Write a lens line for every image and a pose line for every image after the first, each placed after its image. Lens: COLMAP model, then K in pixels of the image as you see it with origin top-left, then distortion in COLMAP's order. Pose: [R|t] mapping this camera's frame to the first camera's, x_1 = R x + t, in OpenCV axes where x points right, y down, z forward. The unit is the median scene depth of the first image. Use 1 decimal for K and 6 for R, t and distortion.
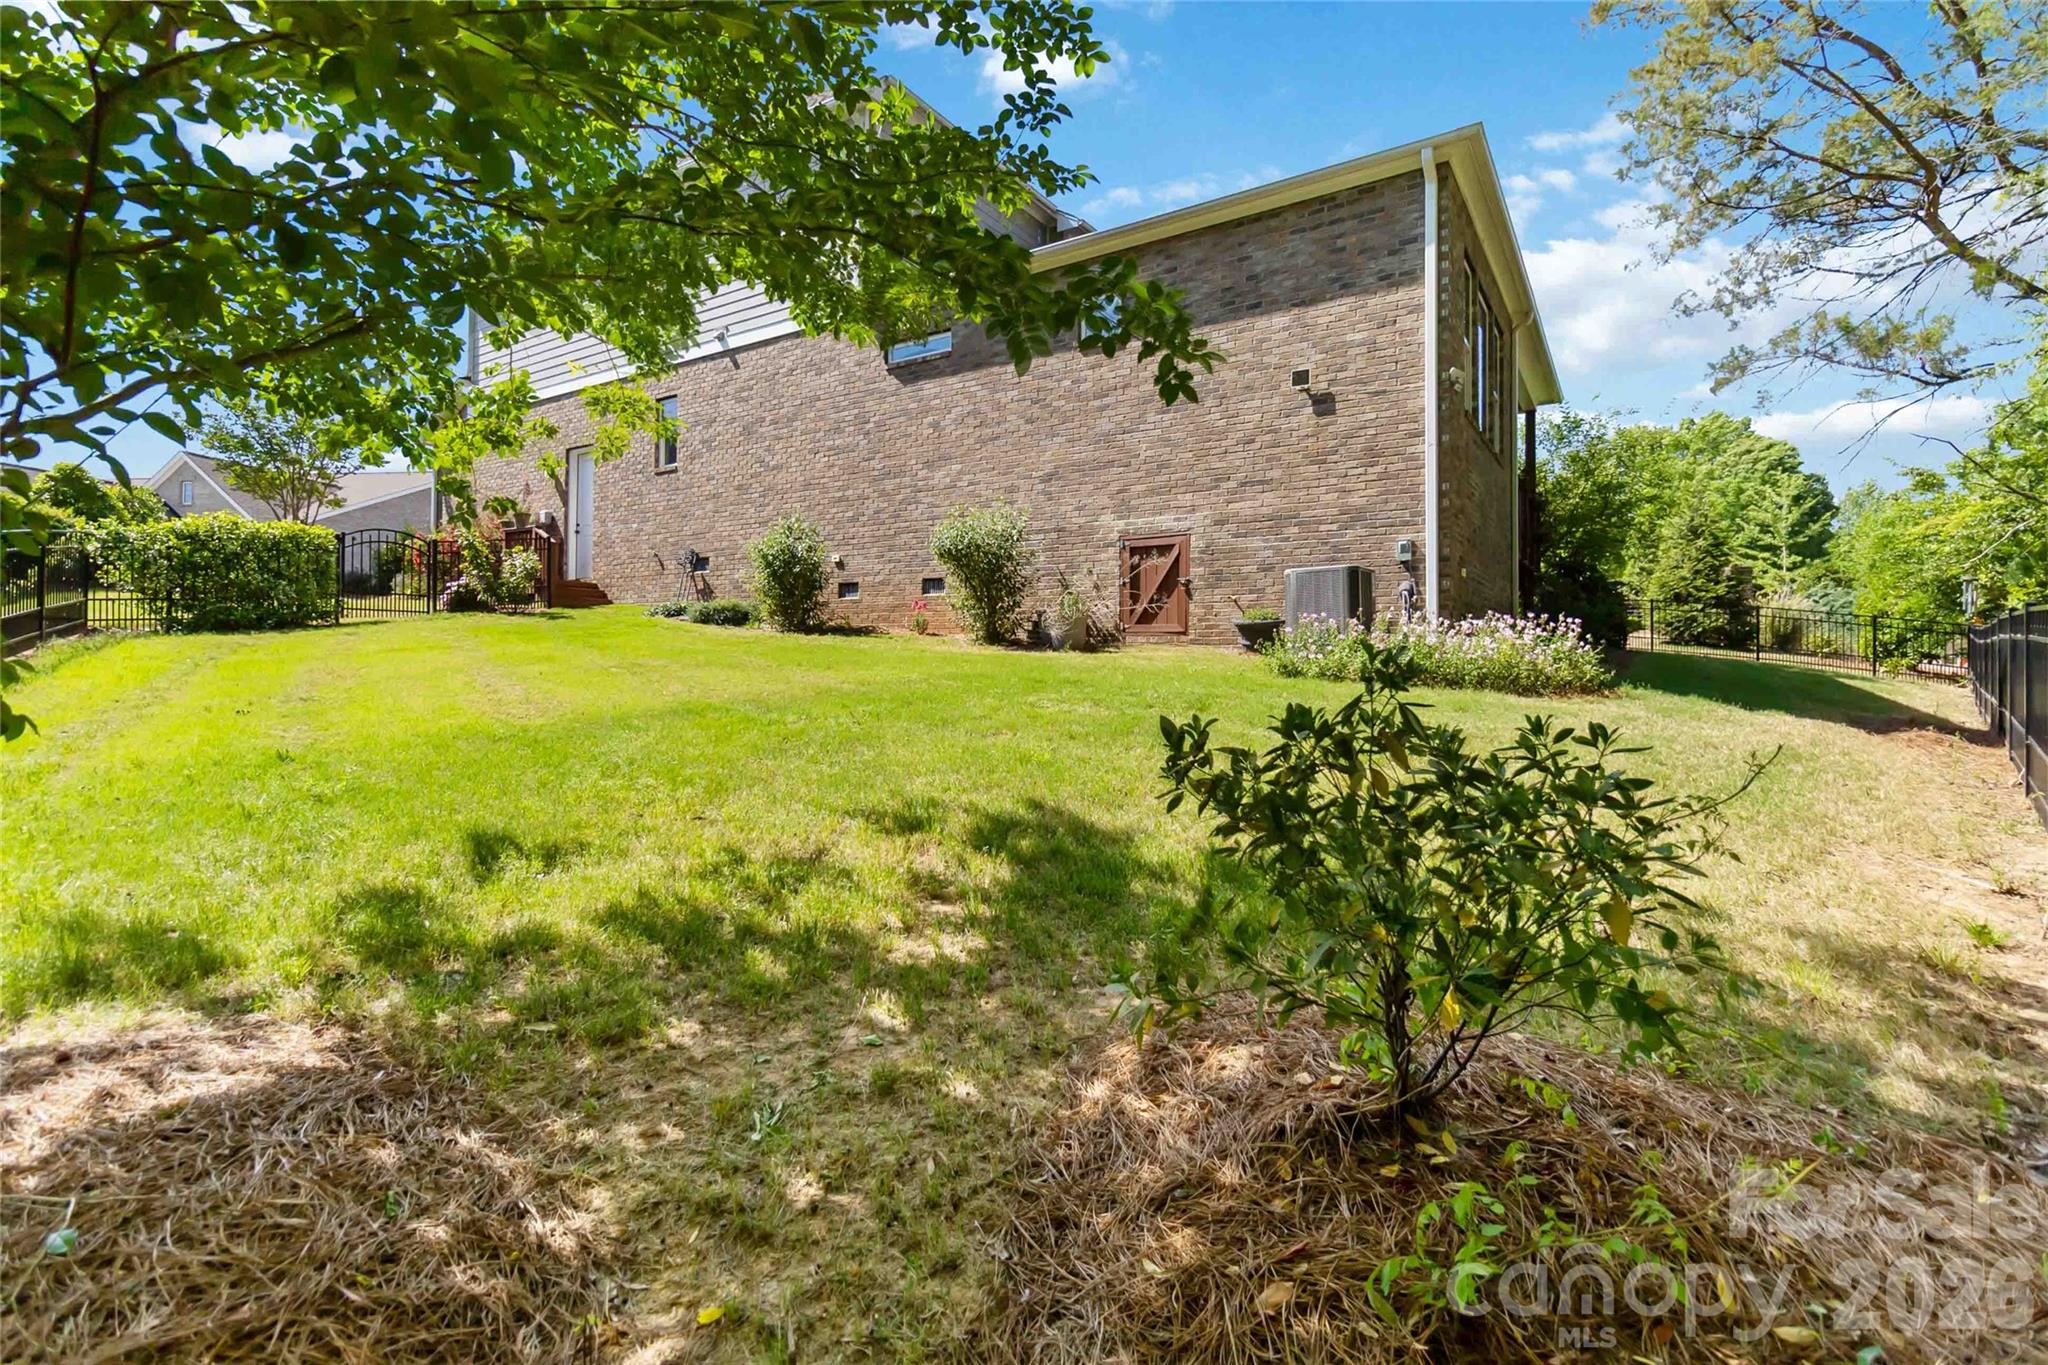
lens RADIAL K [[945.4, 0, 1033.0], [0, 945.4, 673.9], [0, 0, 1]] dist [-0.002409, -0.000170]
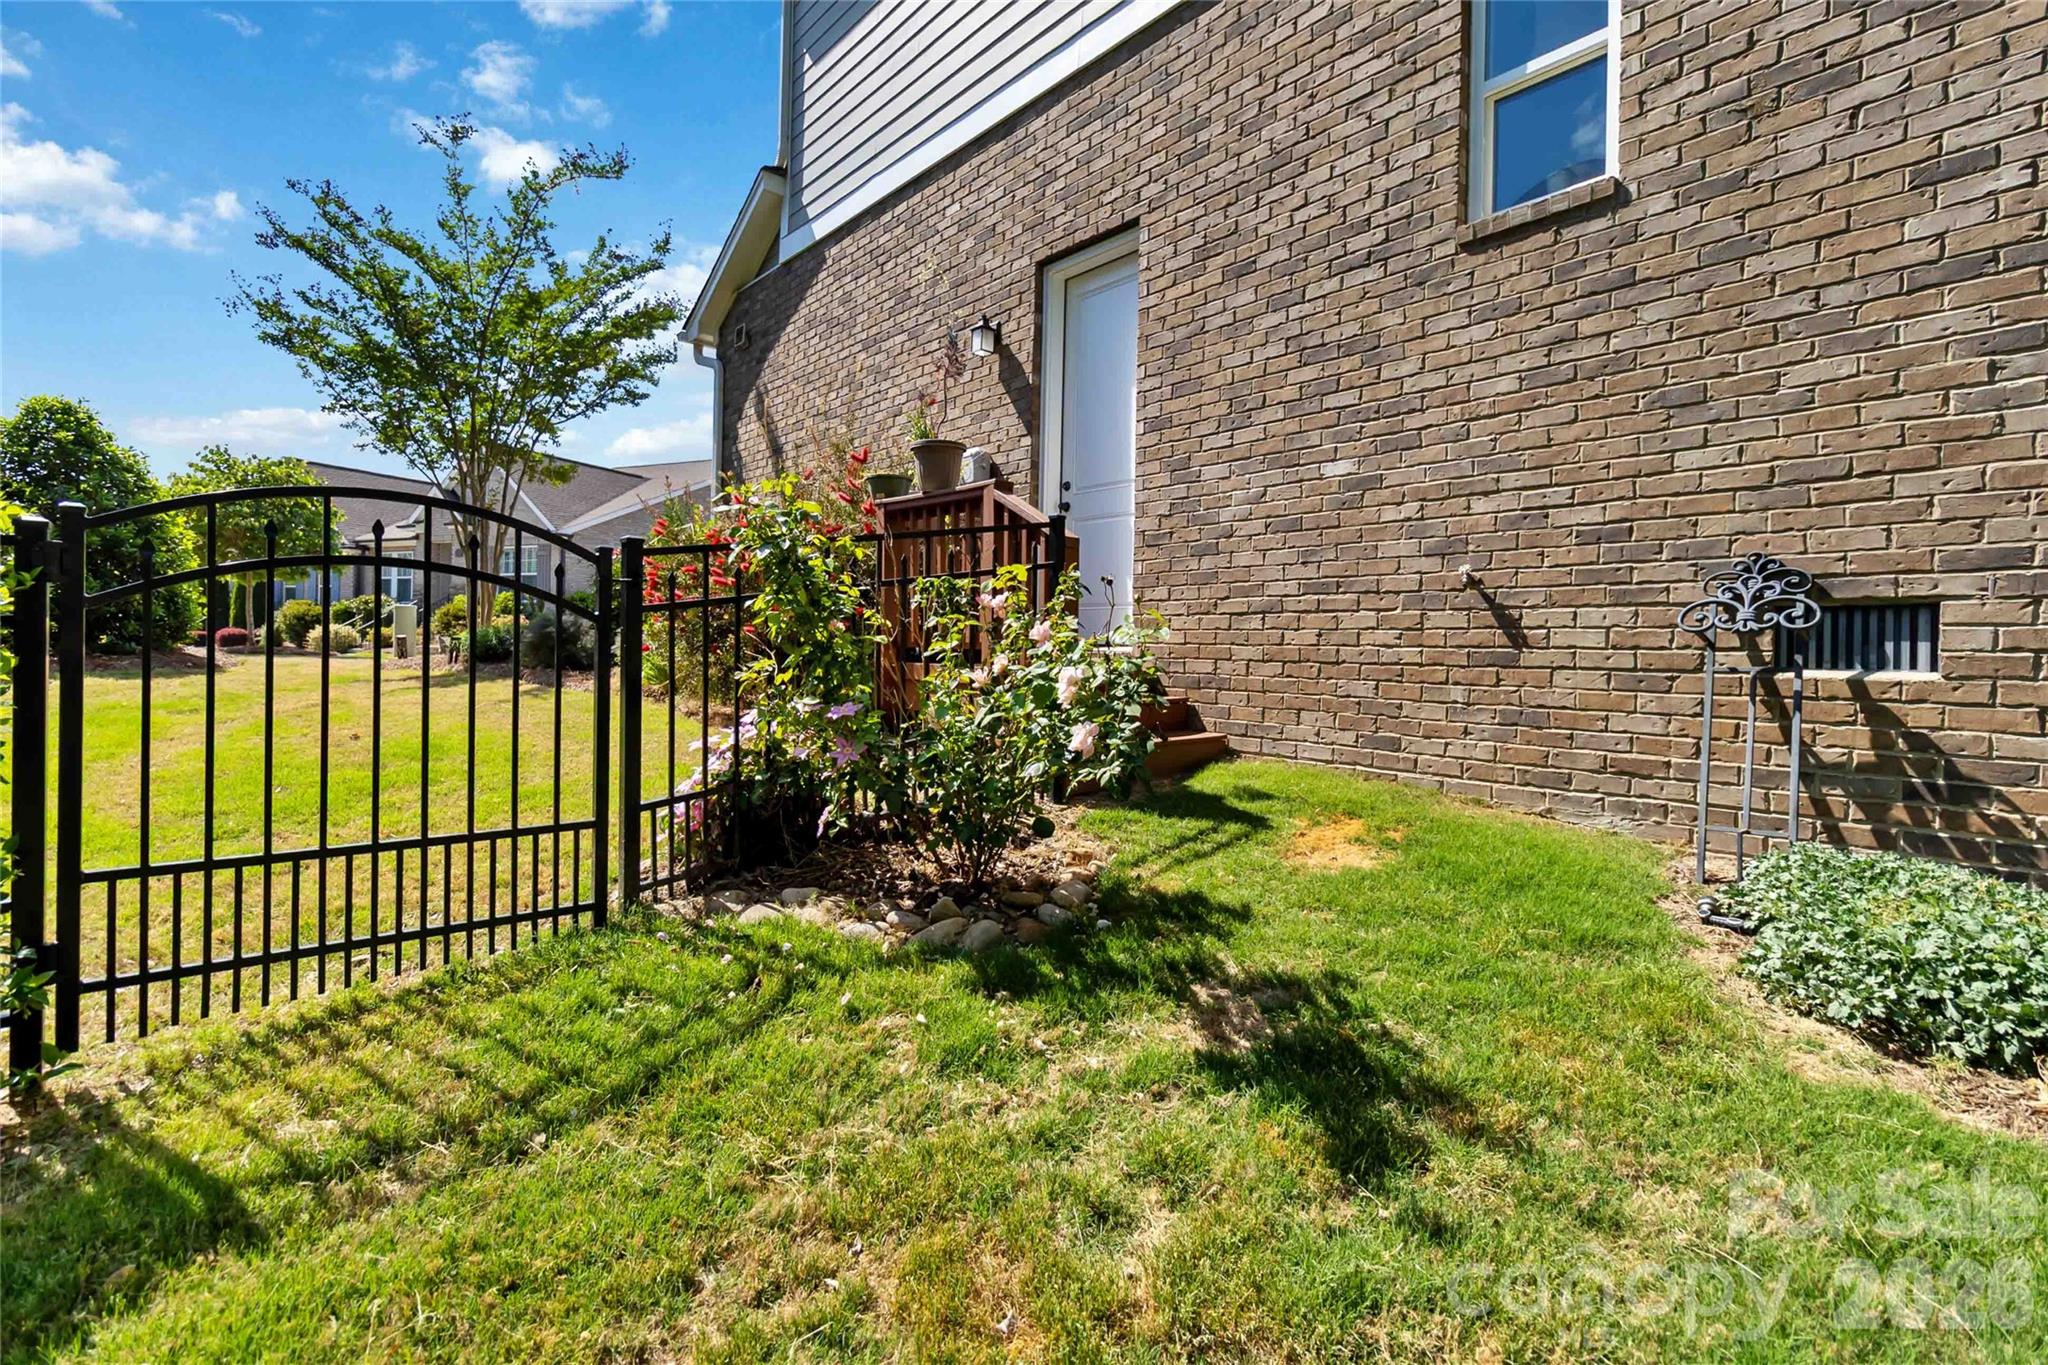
lens RADIAL K [[945.4, 0, 1023.8], [0, 945.4, 671.6], [0, 0, 1]] dist [-0.002409, -0.000170]
pose [[0.958875, 0.010660, -0.283629, -0.433389], [-0.006925, 0.999876, 0.014169, -0.103966], [0.283744, -0.011622, 0.958830, 0.727242]]
